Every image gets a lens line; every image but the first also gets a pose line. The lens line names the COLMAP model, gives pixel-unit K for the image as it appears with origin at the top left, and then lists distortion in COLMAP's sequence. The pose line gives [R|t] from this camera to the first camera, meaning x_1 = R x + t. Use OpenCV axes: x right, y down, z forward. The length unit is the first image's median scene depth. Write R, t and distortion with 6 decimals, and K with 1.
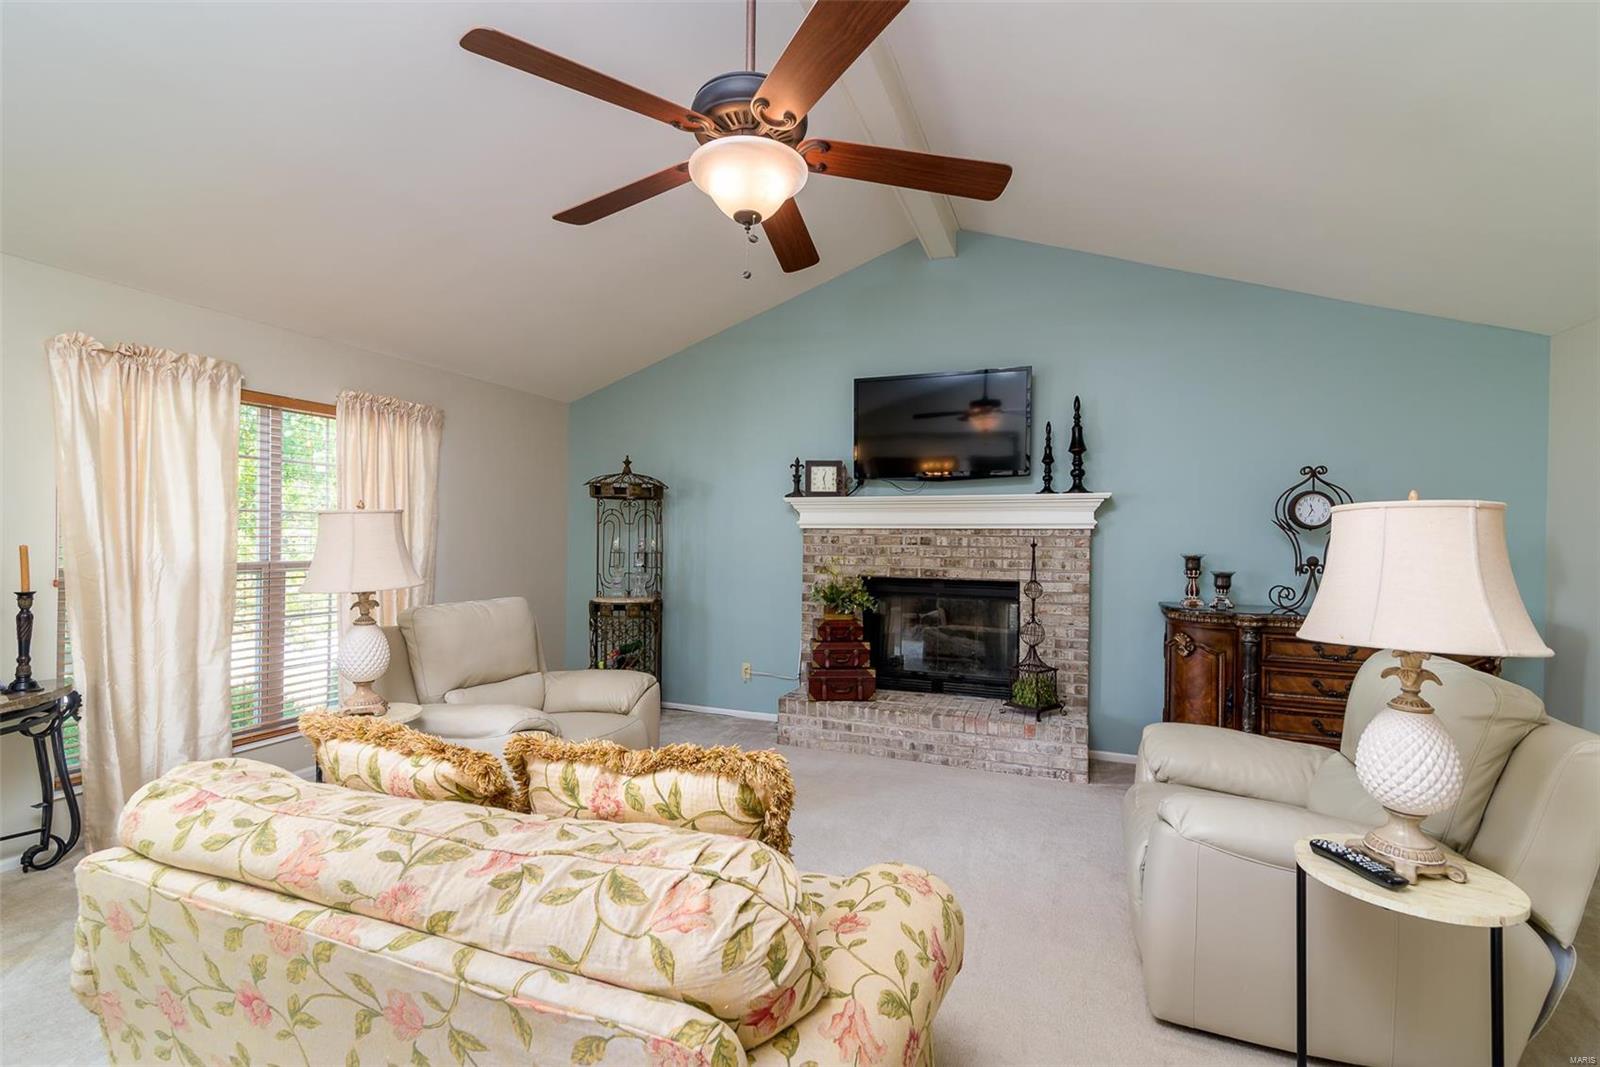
lens RADIAL K [[714.6, 0, 801.1], [0, 714.6, 537.4], [0, 0, 1]] dist [0.011439, -0.000044]
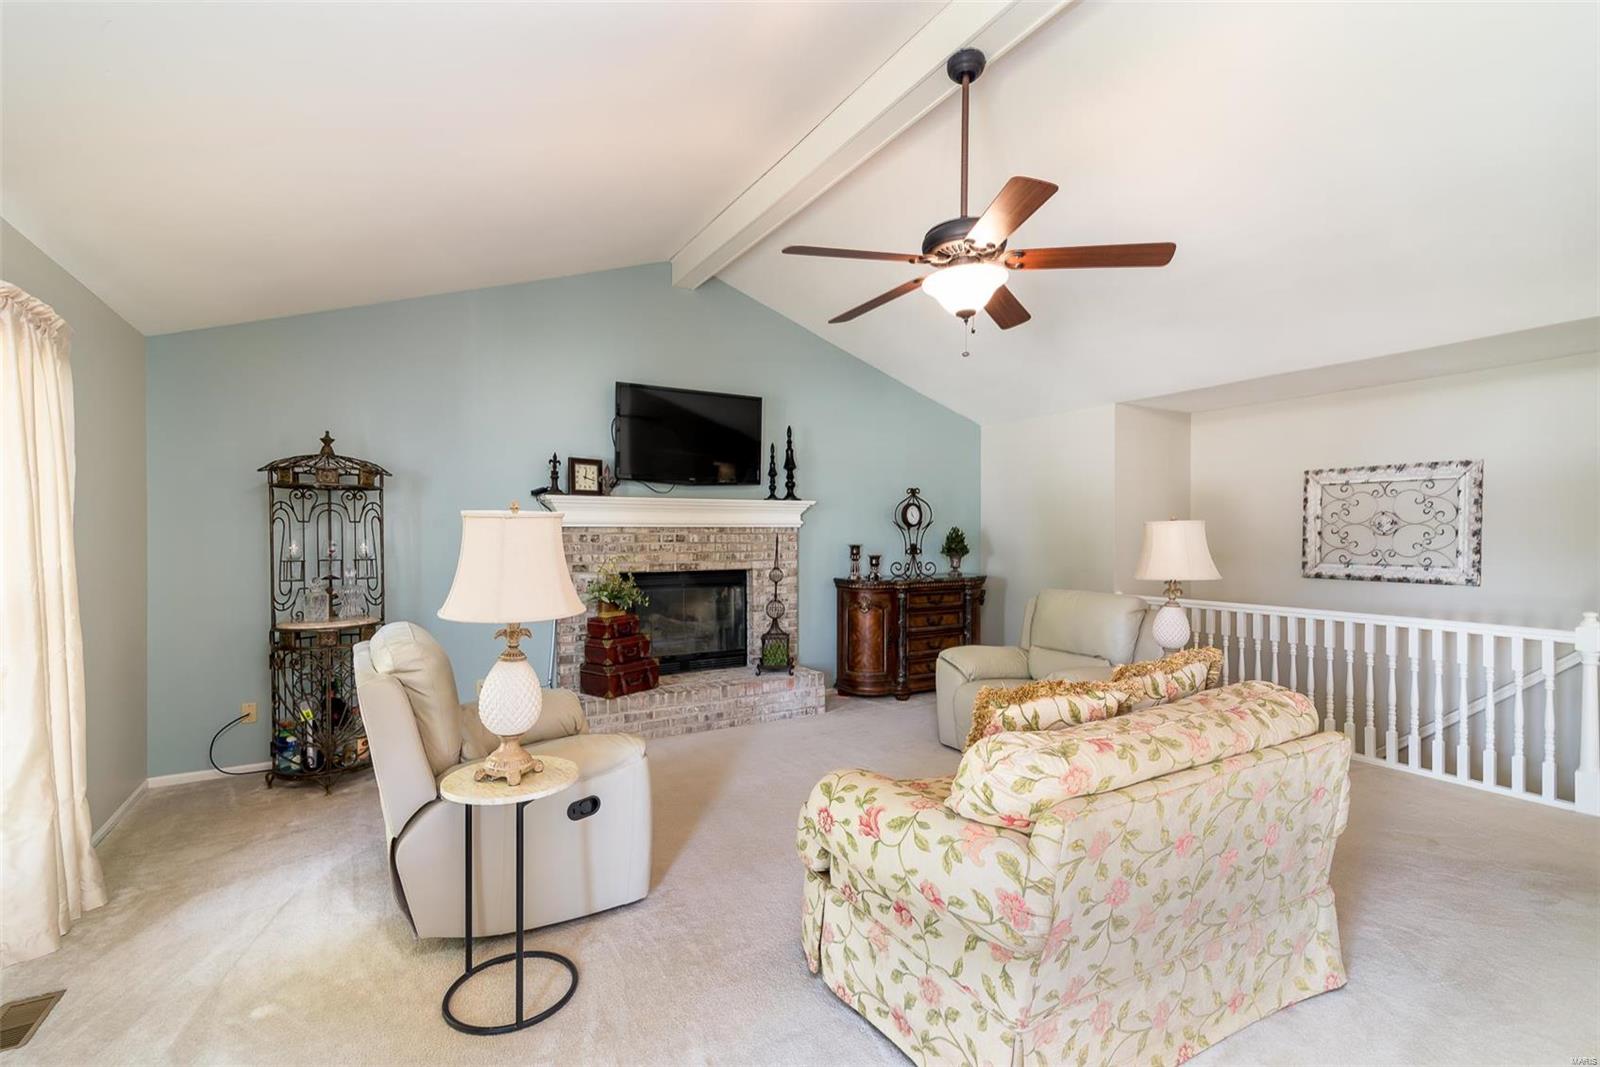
lens RADIAL K [[705.4, 0, 800.0], [0, 705.4, 533.5], [0, 0, 1]] dist [0.014848, 0.000103]
pose [[0.622463, -0.011977, 0.782557, -0.615367], [0.009233, 0.999926, 0.007960, -0.009920], [-0.782595, 0.002271, 0.622528, 0.175644]]
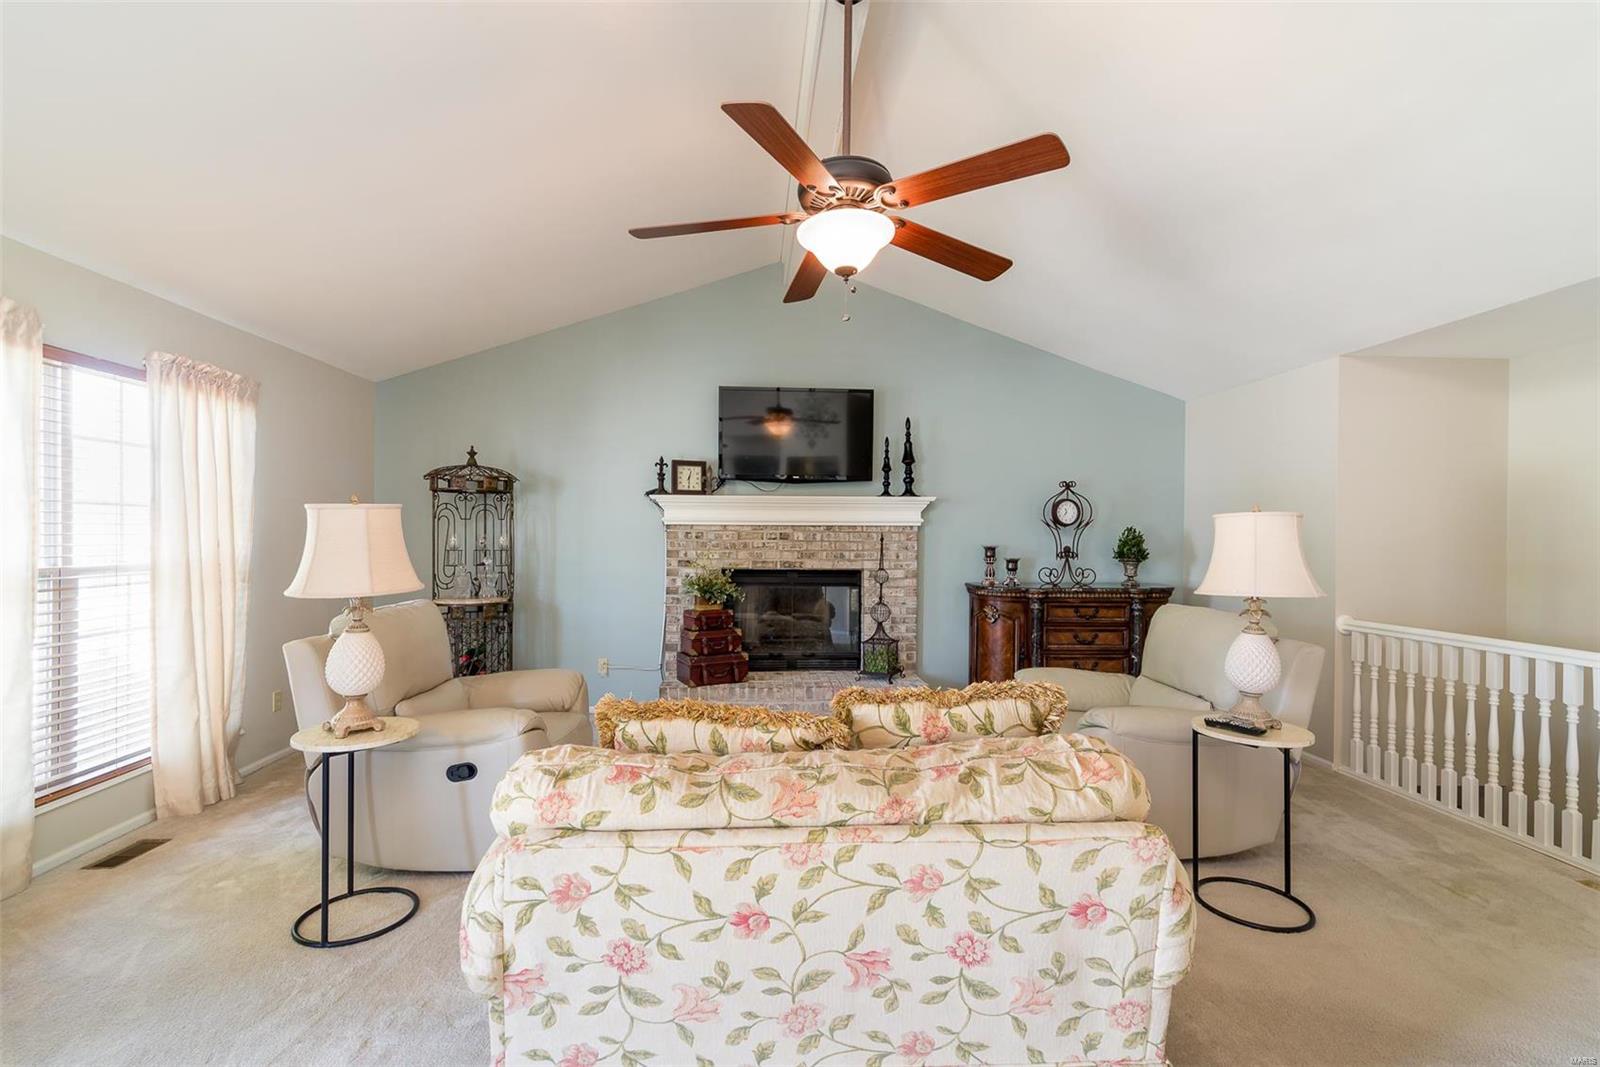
lens RADIAL K [[710.3, 0, 803.3], [0, 710.3, 535.6], [0, 0, 1]] dist [0.008281, -0.000260]
pose [[0.906368, -0.004114, 0.422469, -0.290166], [0.002571, 0.999988, 0.004221, -0.000504], [-0.422481, -0.002740, 0.906368, -0.028116]]
